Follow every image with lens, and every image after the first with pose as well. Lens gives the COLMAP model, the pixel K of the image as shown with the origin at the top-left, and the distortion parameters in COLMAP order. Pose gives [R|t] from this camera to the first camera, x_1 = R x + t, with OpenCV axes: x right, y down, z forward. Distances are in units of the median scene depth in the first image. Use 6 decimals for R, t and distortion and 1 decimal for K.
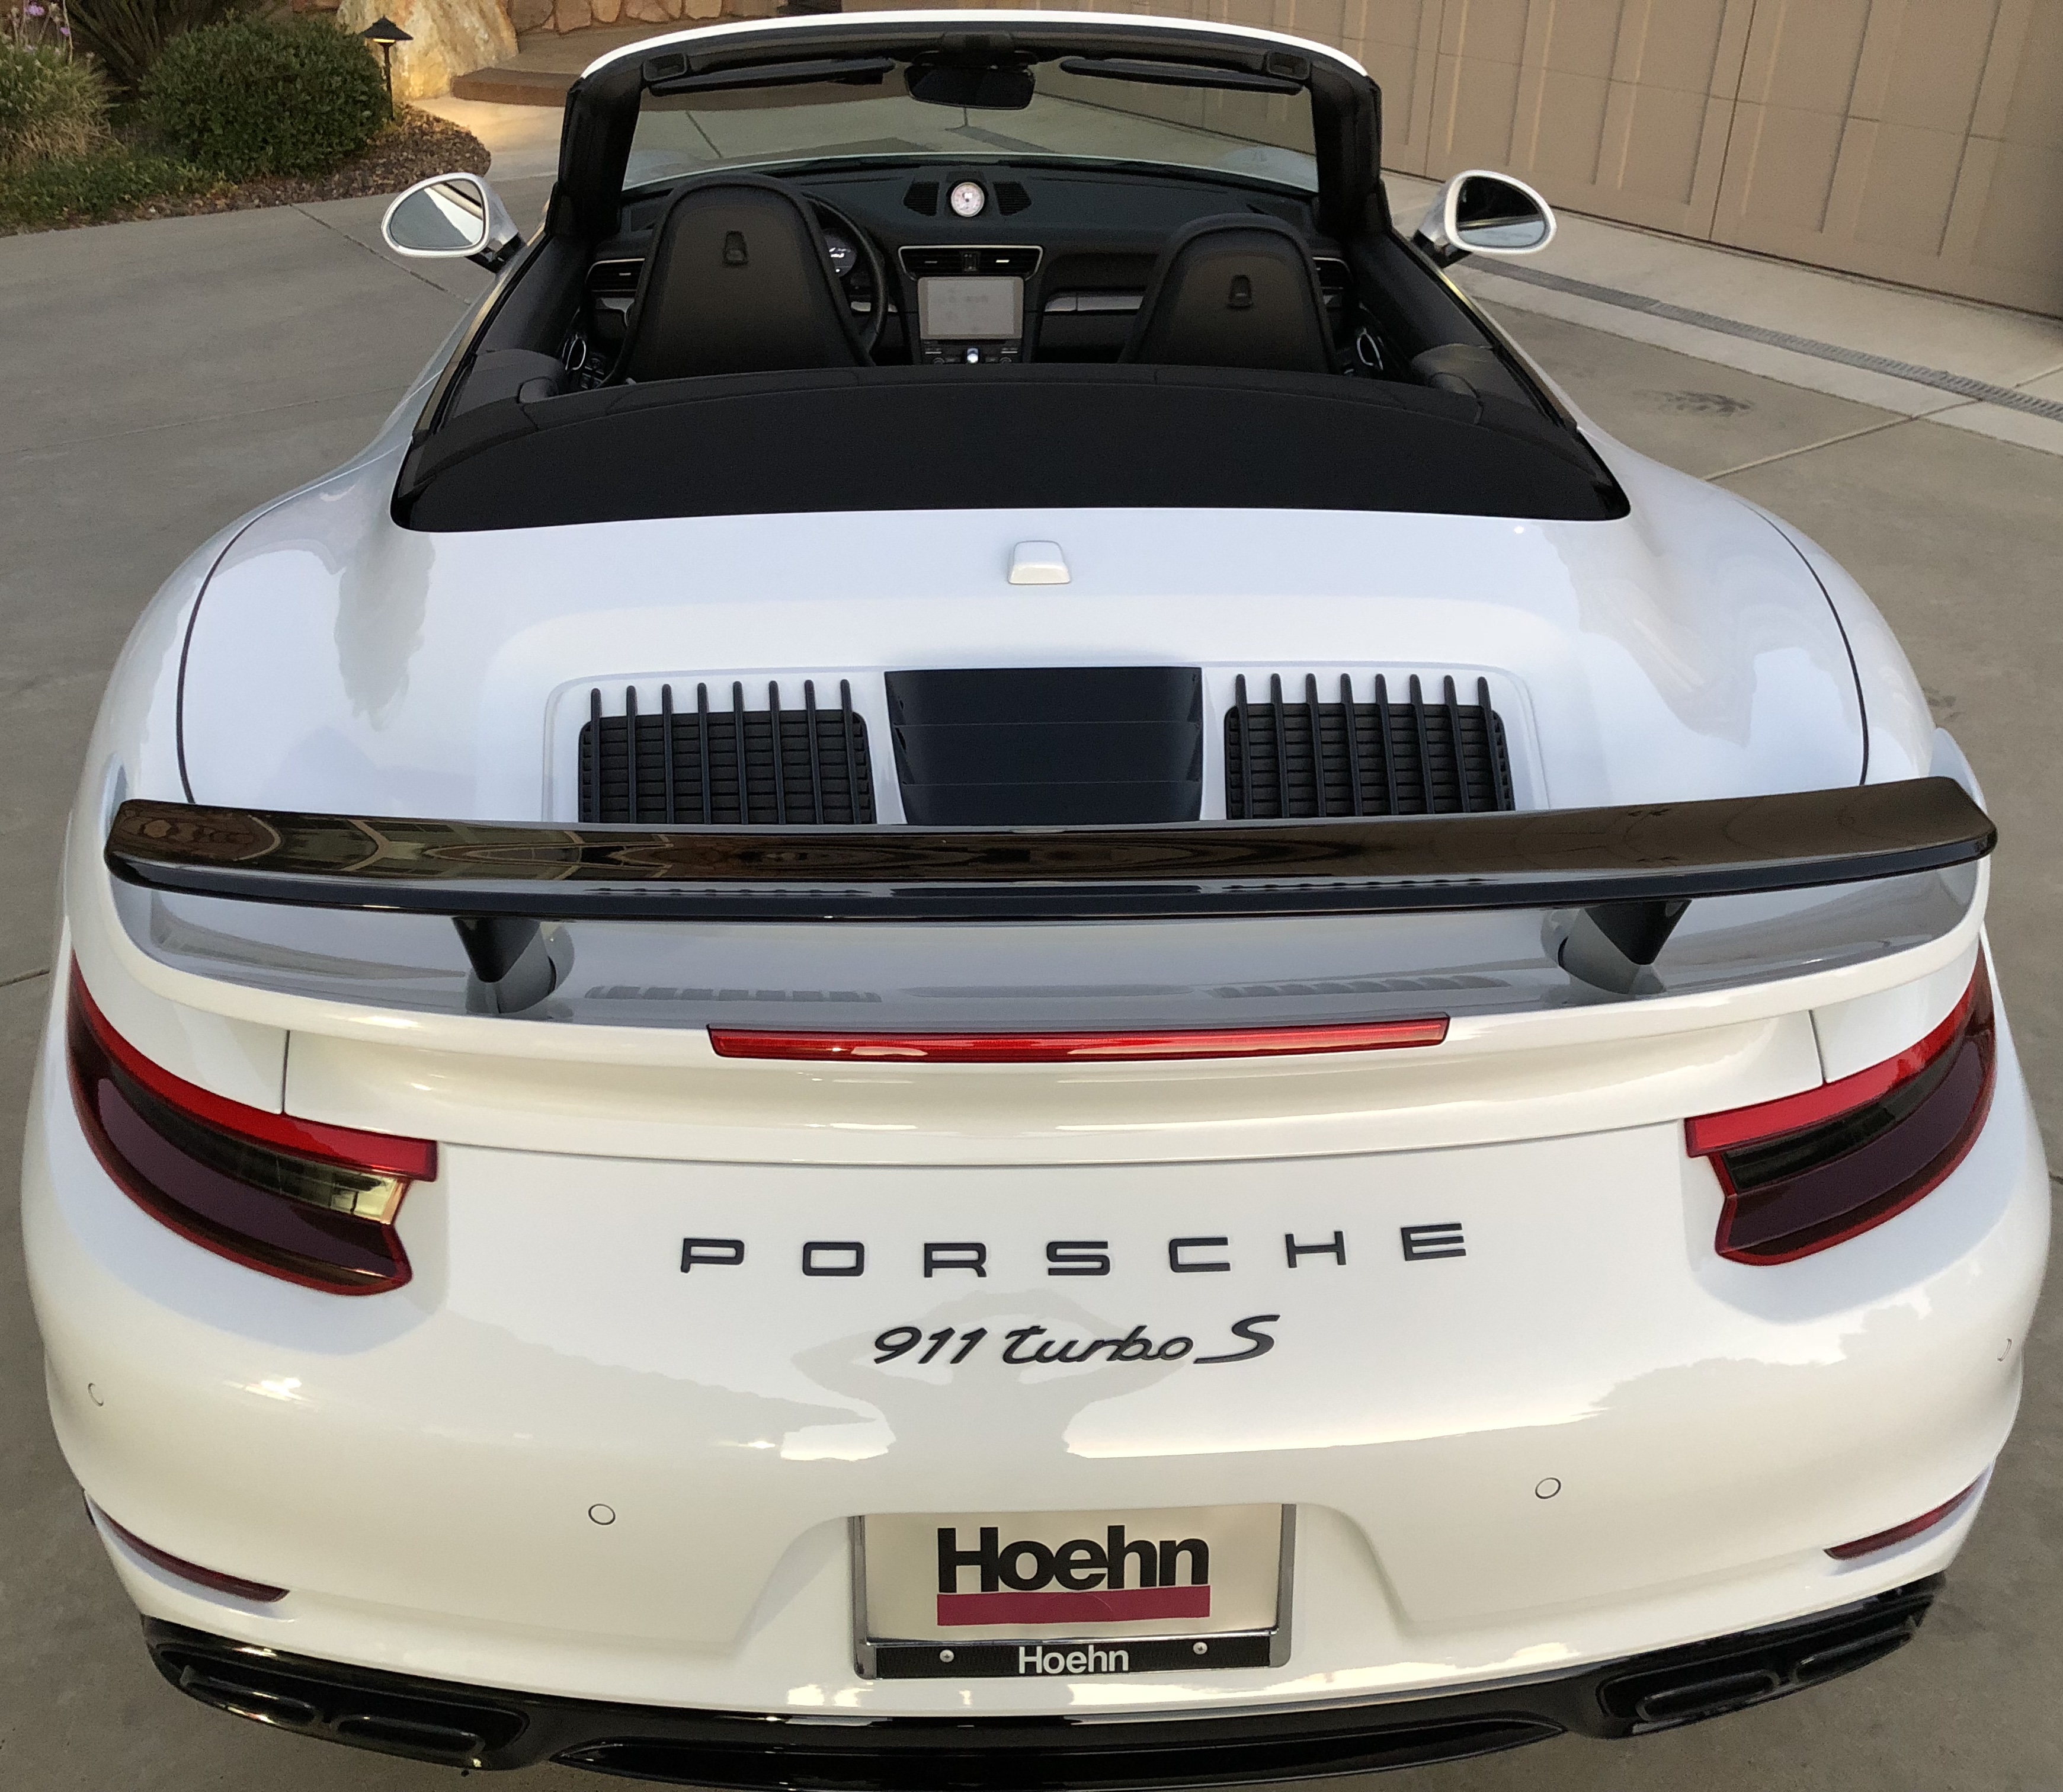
lens RADIAL K [[1975.3, 0, 979.3], [0, 1975.3, 894.3], [0, 0, 1]] dist [0.004970, 0.001381]
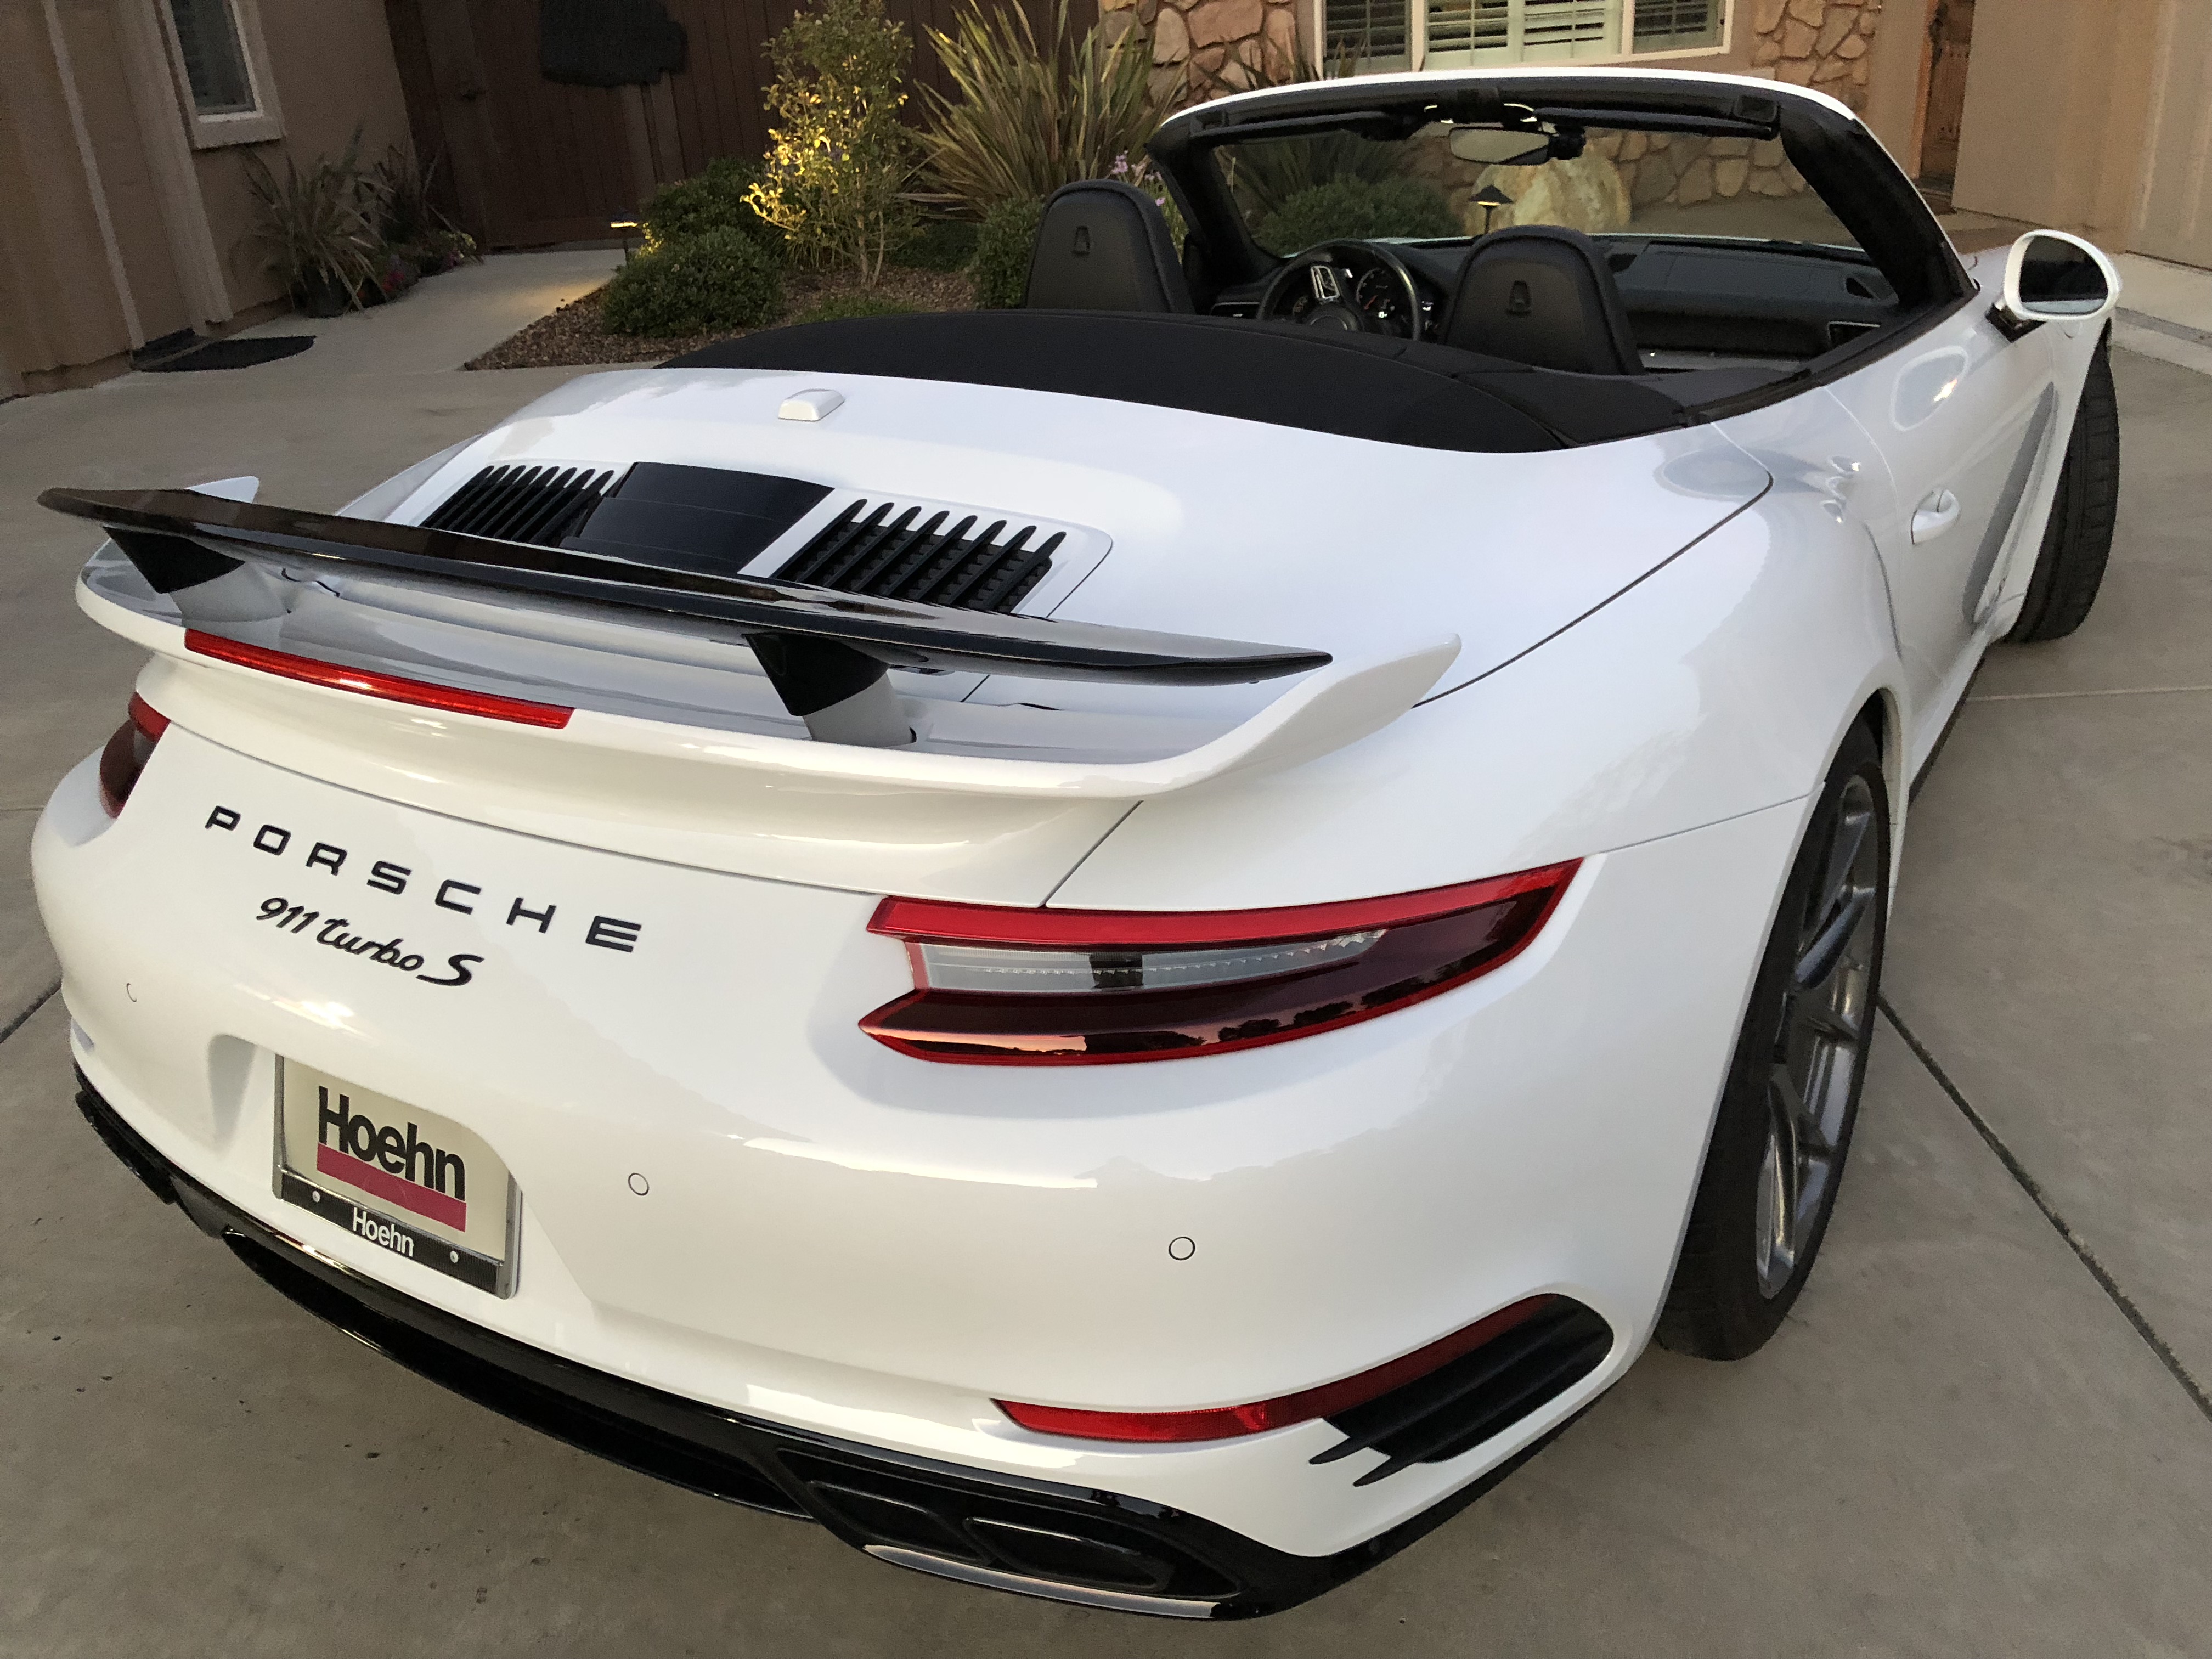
lens RADIAL K [[1782.0, 0, 1110.3], [0, 1782.0, 821.9], [0, 0, 1]] dist [0.019802, -0.003852]
pose [[0.828810, 0.183430, -0.528608, 0.947580], [-0.235384, 0.971376, -0.031988, 0.078120], [0.507610, 0.150937, 0.848263, 0.271588]]
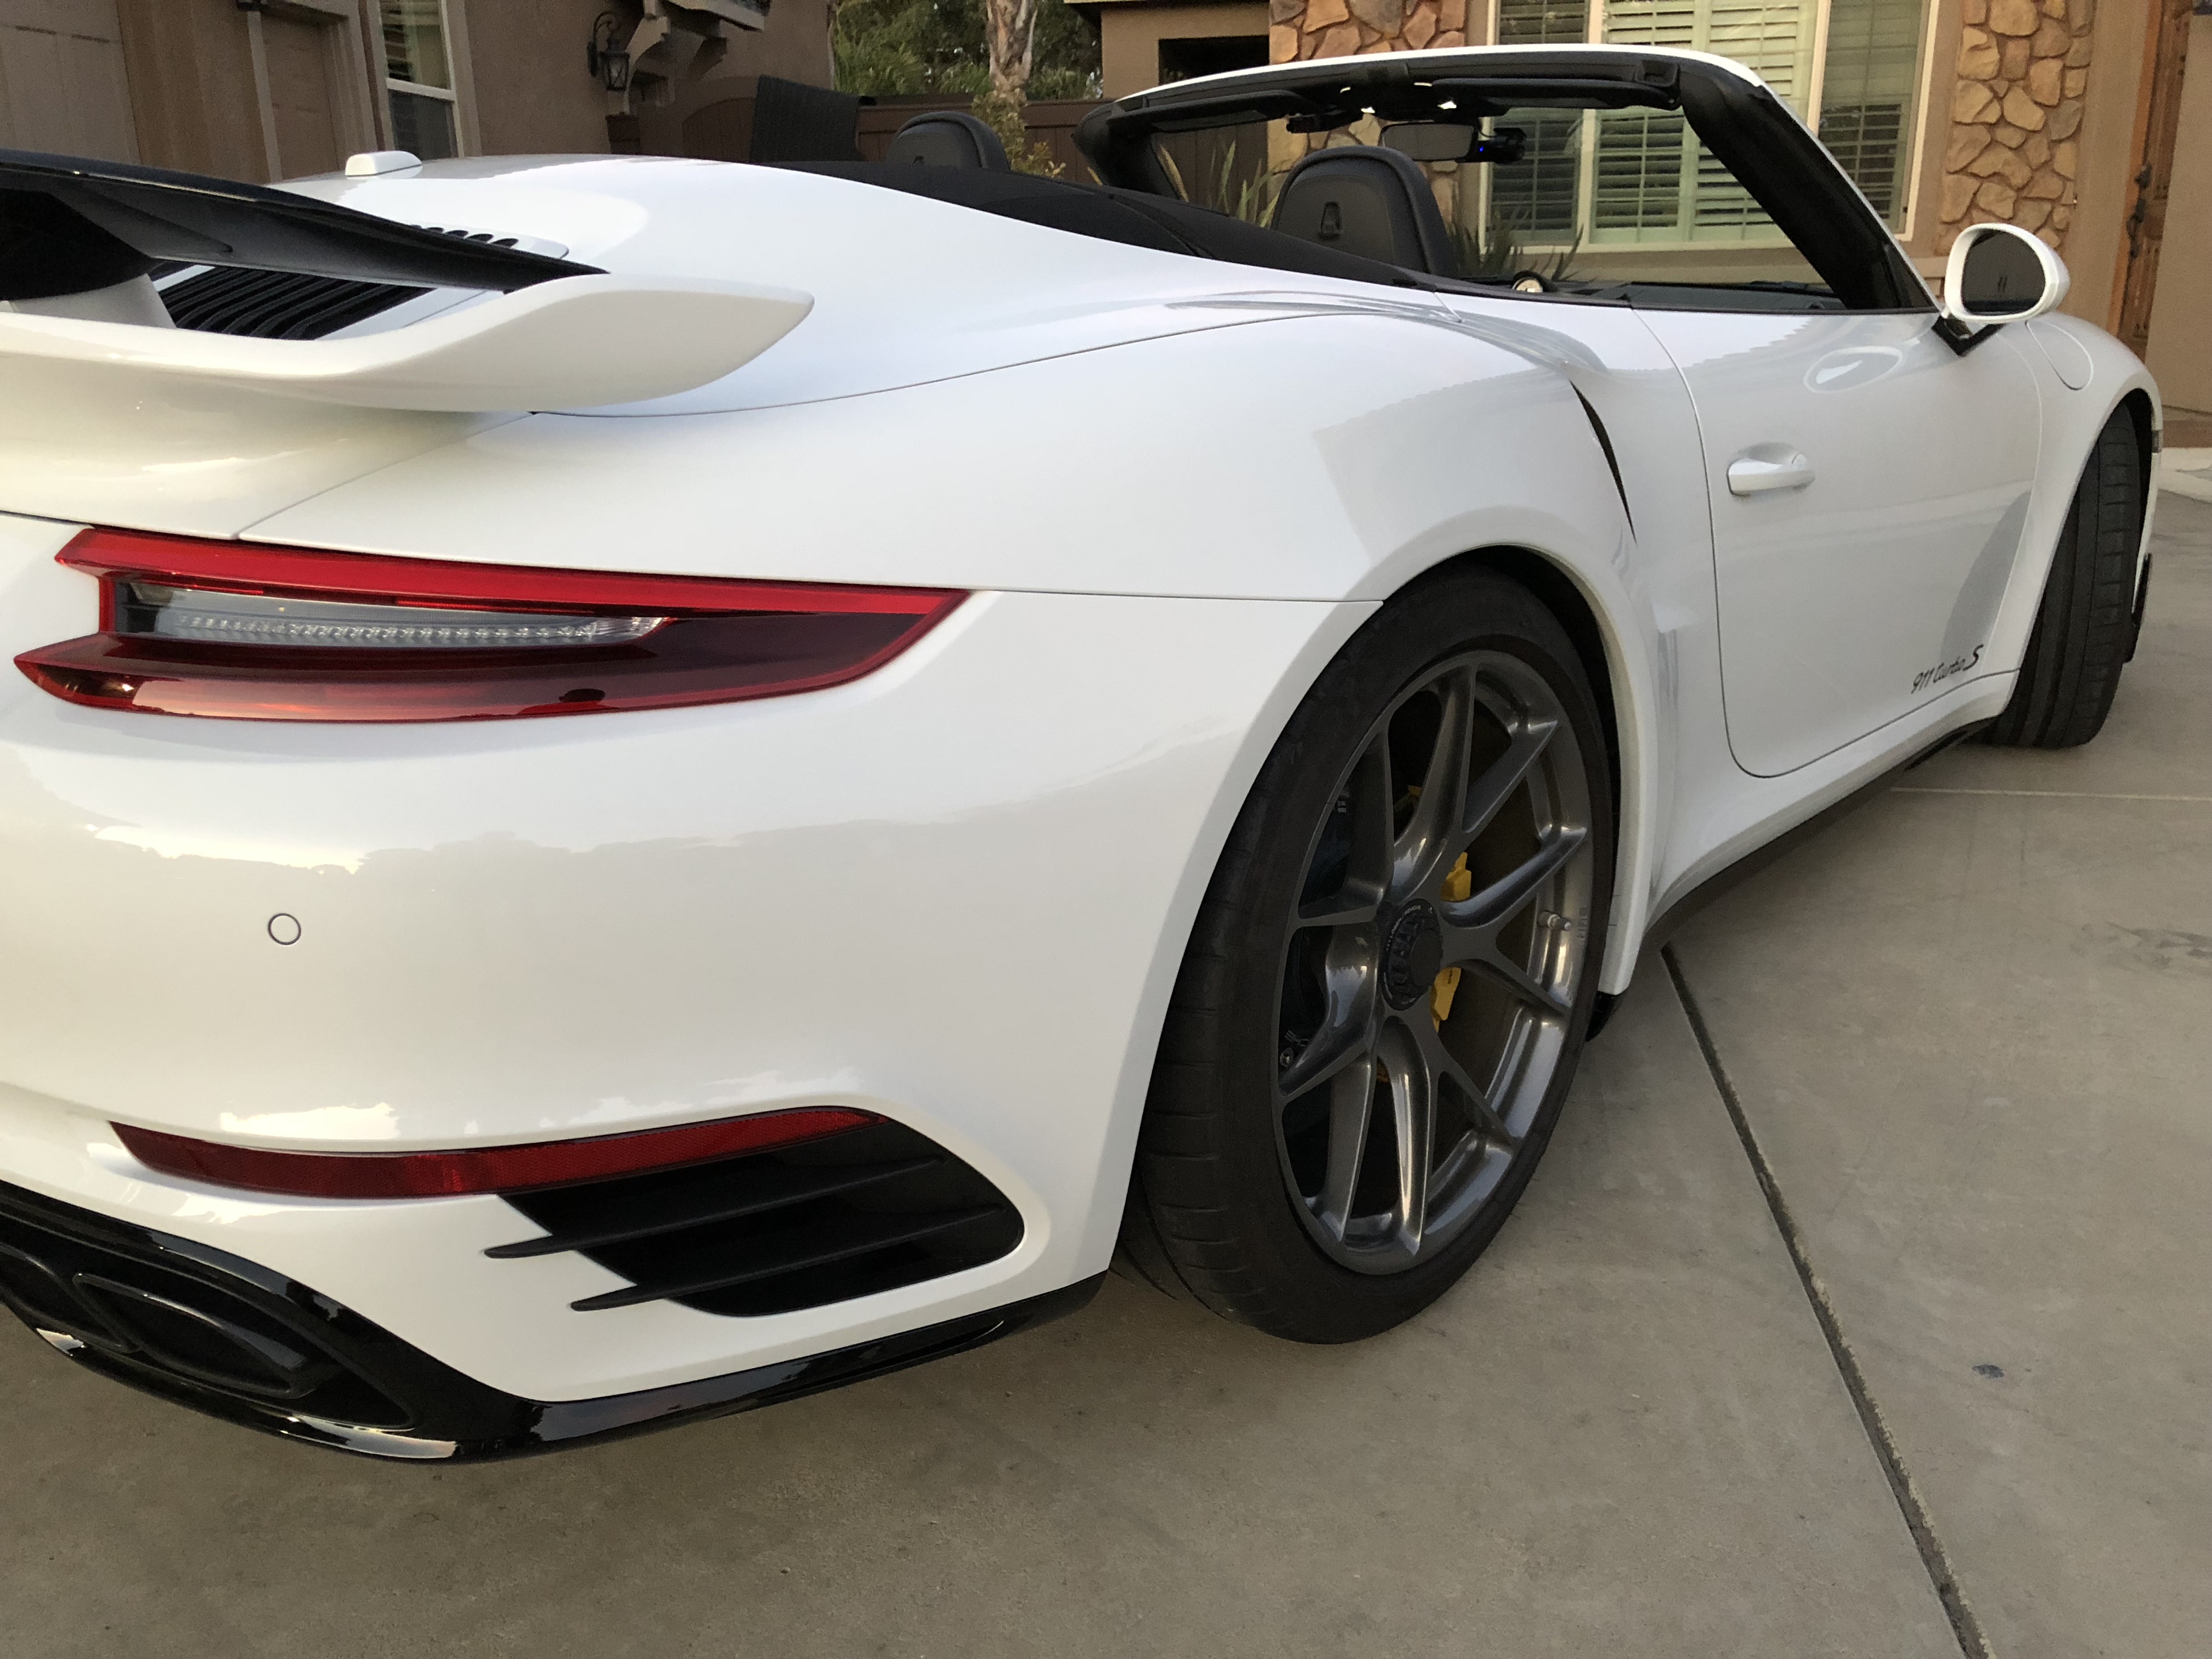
lens RADIAL K [[1780.5, 0, 1097.1], [0, 1780.5, 826.8], [0, 0, 1]] dist [0.009527, 0.013454]
pose [[0.743642, 0.197880, -0.638624, 1.239969], [-0.333551, 0.937638, -0.097872, 0.168898], [0.579431, 0.285795, 0.763270, 0.698354]]
